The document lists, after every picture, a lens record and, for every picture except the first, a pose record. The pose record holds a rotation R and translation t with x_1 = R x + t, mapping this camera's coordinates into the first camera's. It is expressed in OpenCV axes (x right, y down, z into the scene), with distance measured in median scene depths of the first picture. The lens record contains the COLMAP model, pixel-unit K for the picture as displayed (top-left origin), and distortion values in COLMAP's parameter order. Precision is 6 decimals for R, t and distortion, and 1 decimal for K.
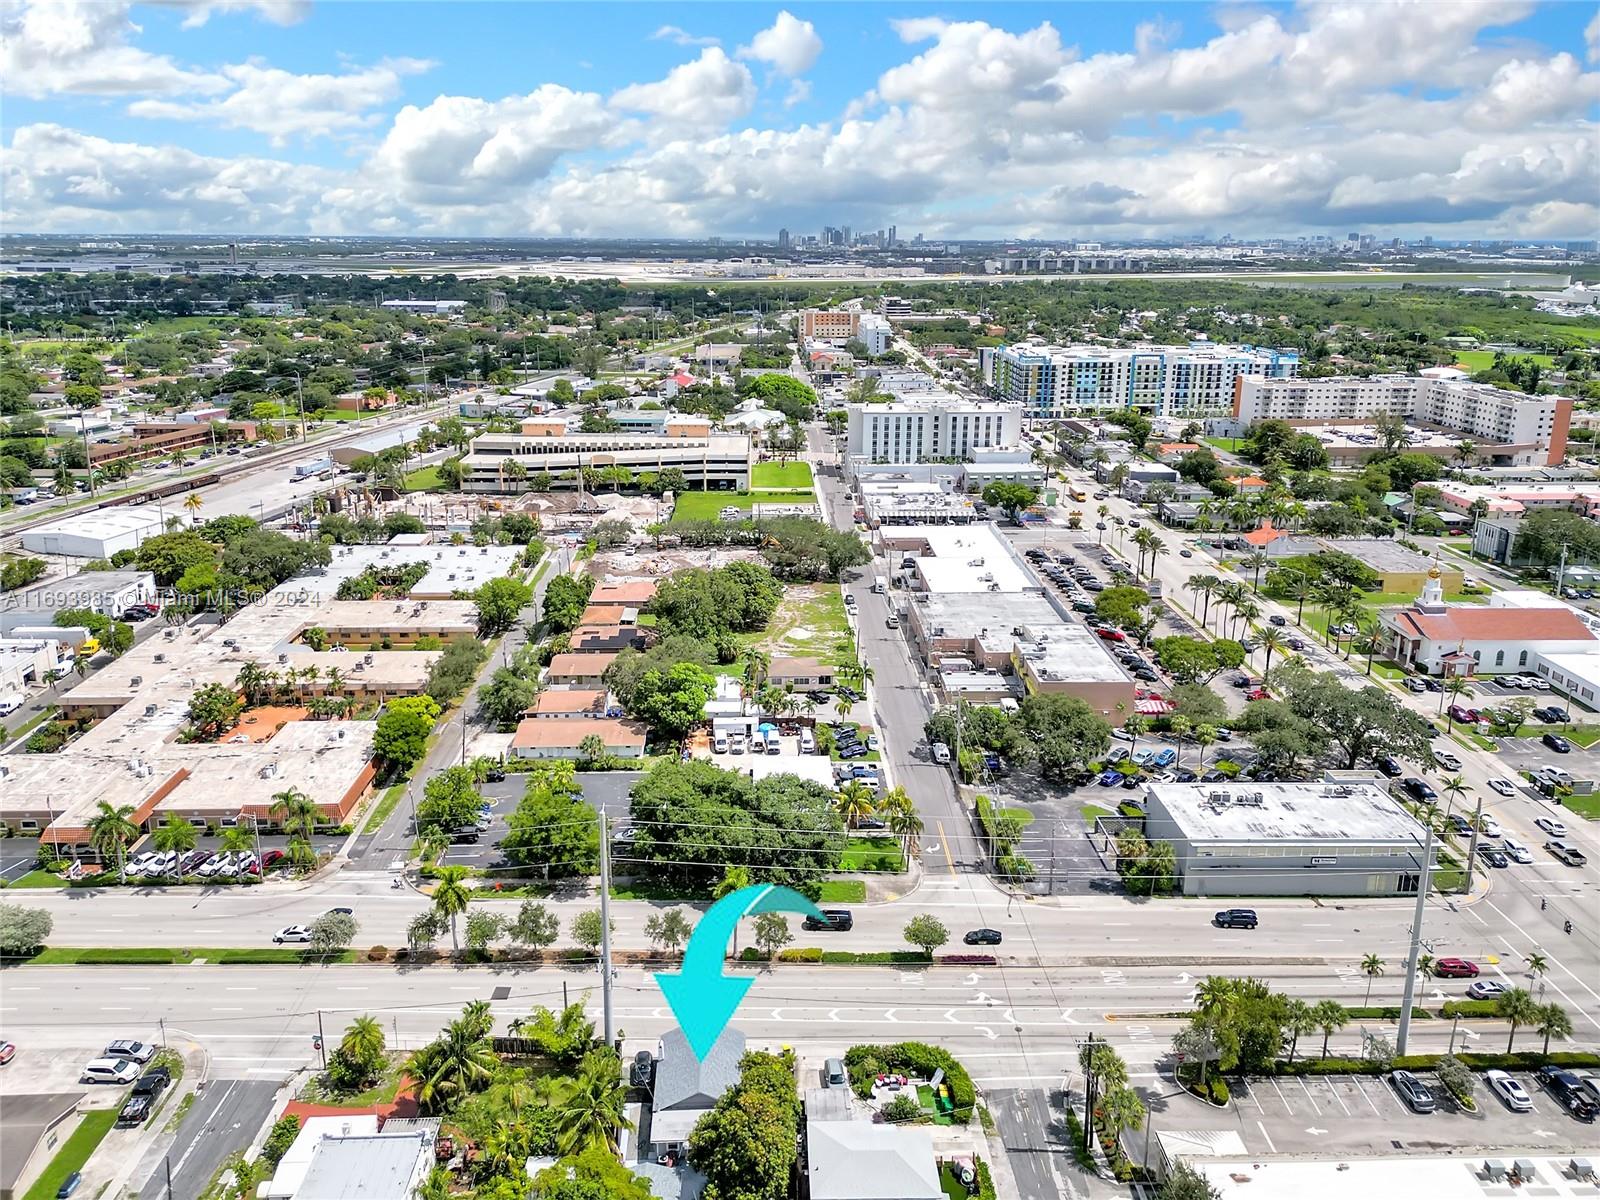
lens RADIAL K [[1107.3, 0, 802.8], [0, 1107.3, 588.7], [0, 0, 1]] dist [0.072641, -0.072080]
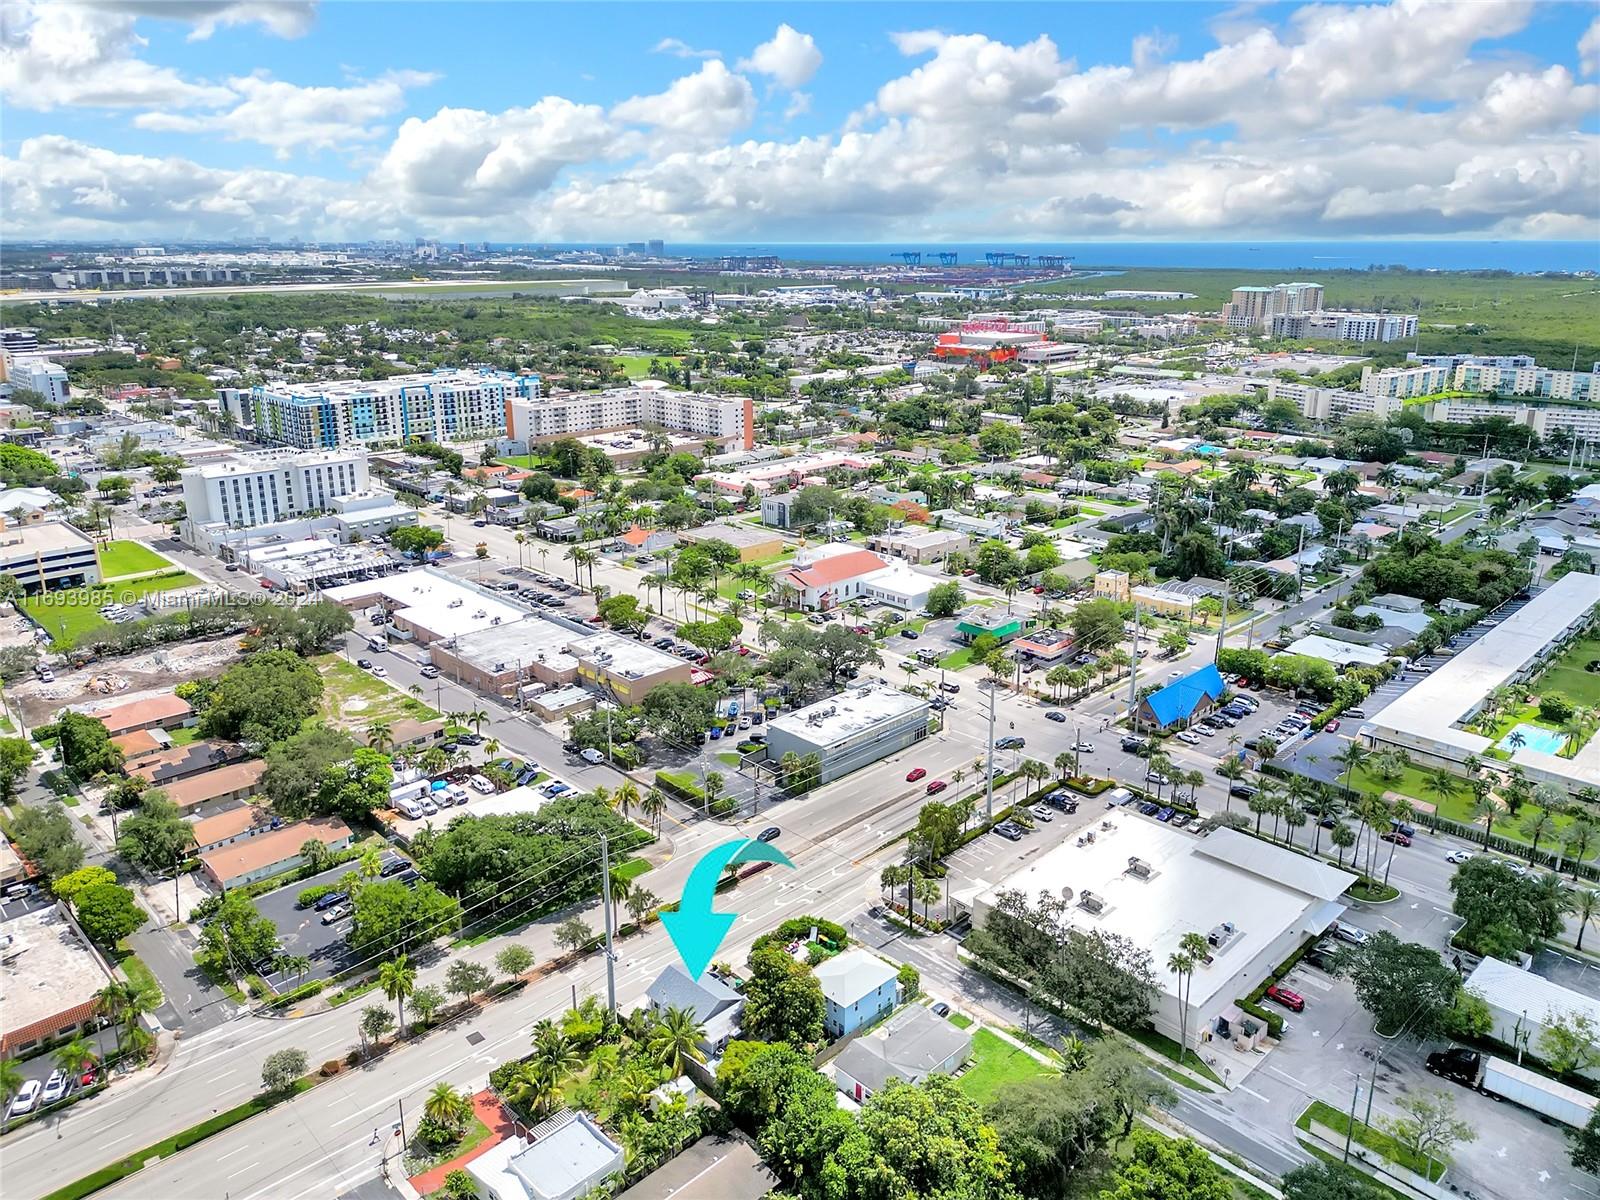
lens RADIAL K [[1107.3, 0, 802.8], [0, 1107.3, 588.7], [0, 0, 1]] dist [0.072641, -0.072080]
pose [[0.734587, -0.201944, 0.647766, -0.213388], [0.205125, 0.976107, 0.071688, -0.032846], [-0.646765, 0.080212, 0.758459, -0.040605]]
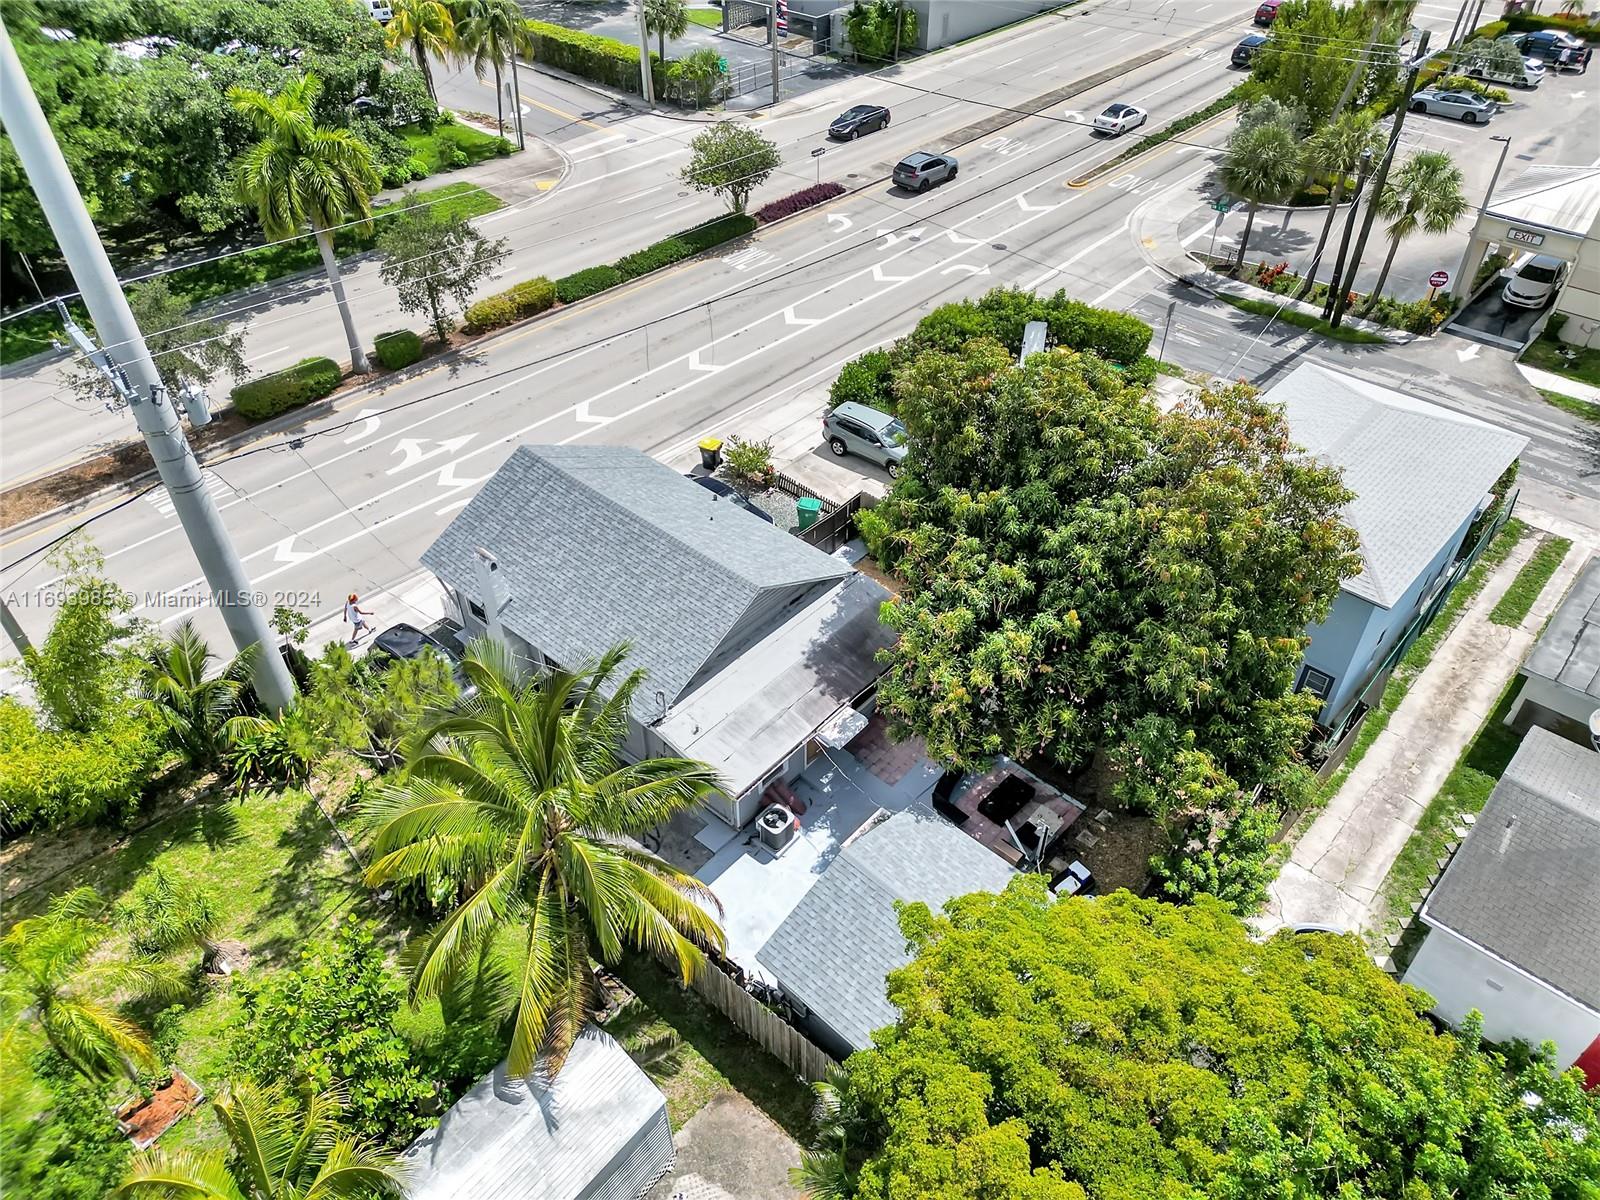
lens RADIAL K [[1107.3, 0, 802.8], [0, 1107.3, 588.7], [0, 0, 1]] dist [0.072641, -0.072080]
pose [[0.702314, -0.471510, 0.533322, -0.062420], [0.221895, 0.856863, 0.465347, 0.084264], [-0.676400, -0.208479, 0.706413, 0.208686]]
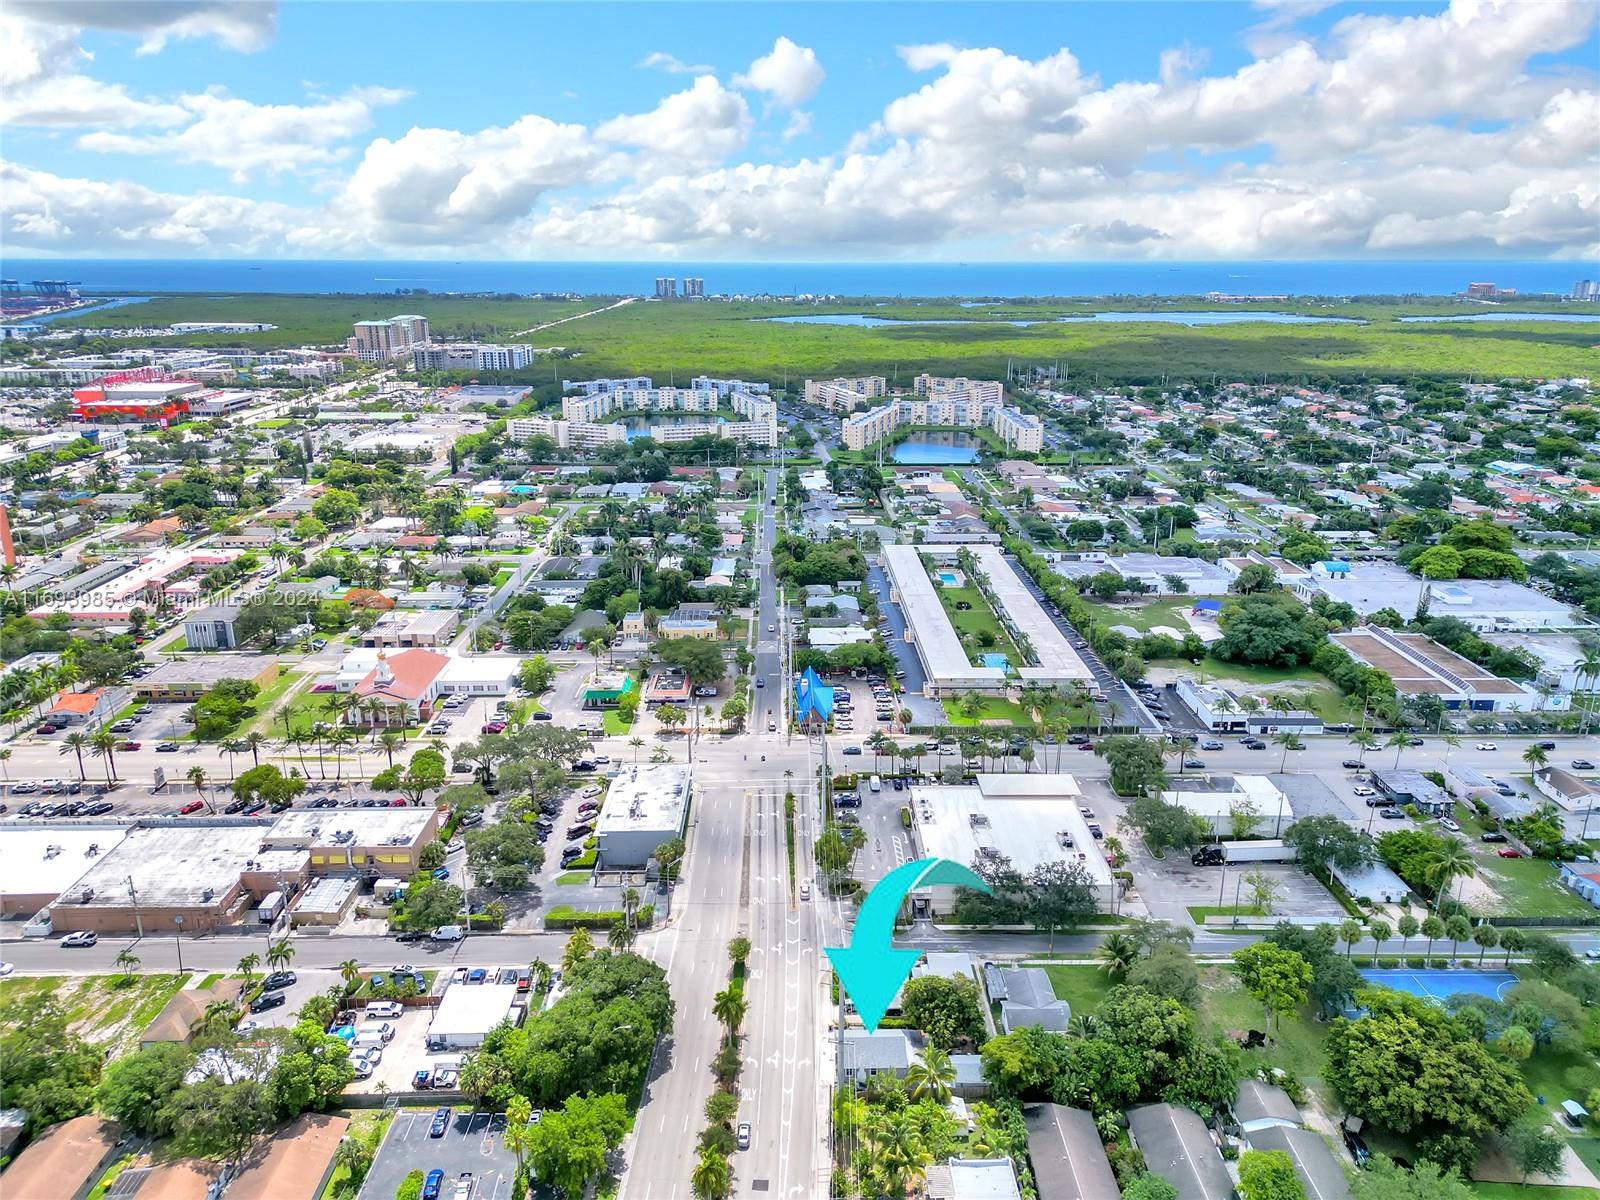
lens RADIAL K [[1107.3, 0, 802.8], [0, 1107.3, 588.7], [0, 0, 1]] dist [0.072641, -0.072080]
pose [[0.023735, -0.279738, 0.959783, -0.386439], [0.300660, 0.917605, 0.260009, -0.160213], [-0.953436, 0.282397, 0.105885, 0.209913]]
